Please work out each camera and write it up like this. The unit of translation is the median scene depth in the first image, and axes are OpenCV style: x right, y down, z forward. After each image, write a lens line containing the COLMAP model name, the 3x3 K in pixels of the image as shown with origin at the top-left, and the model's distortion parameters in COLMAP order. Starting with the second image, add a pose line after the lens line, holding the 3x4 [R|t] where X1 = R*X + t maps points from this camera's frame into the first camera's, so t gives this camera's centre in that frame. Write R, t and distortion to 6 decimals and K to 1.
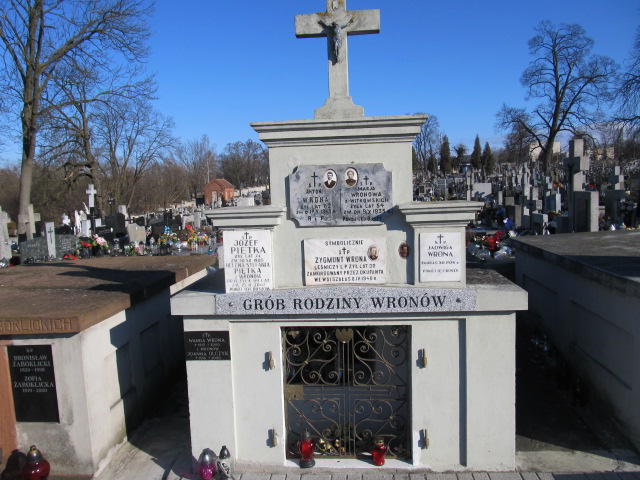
lens RADIAL K [[521.3, 0, 317.2], [0, 521.3, 240.3], [0, 0, 1]] dist [-0.047024, -0.003361]
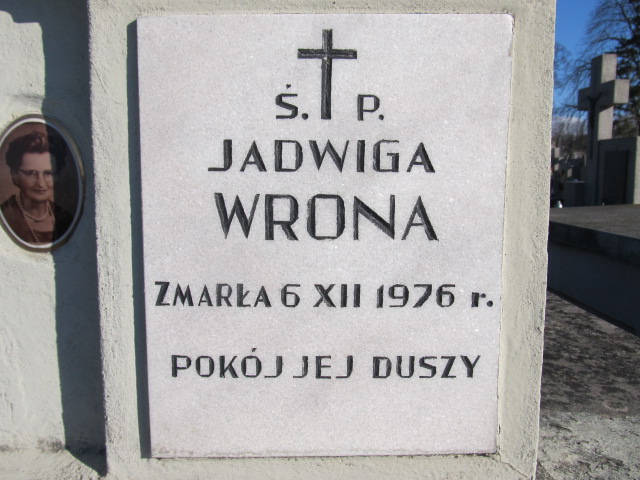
lens RADIAL K [[521.3, 0, 319.9], [0, 521.3, 239.0], [0, 0, 1]] dist [-0.047024, -0.003361]
pose [[0.994377, 0.015422, 0.104766, 0.219361], [-0.018092, 0.999534, 0.024575, 0.027794], [-0.104338, -0.026333, 0.994193, 0.872053]]
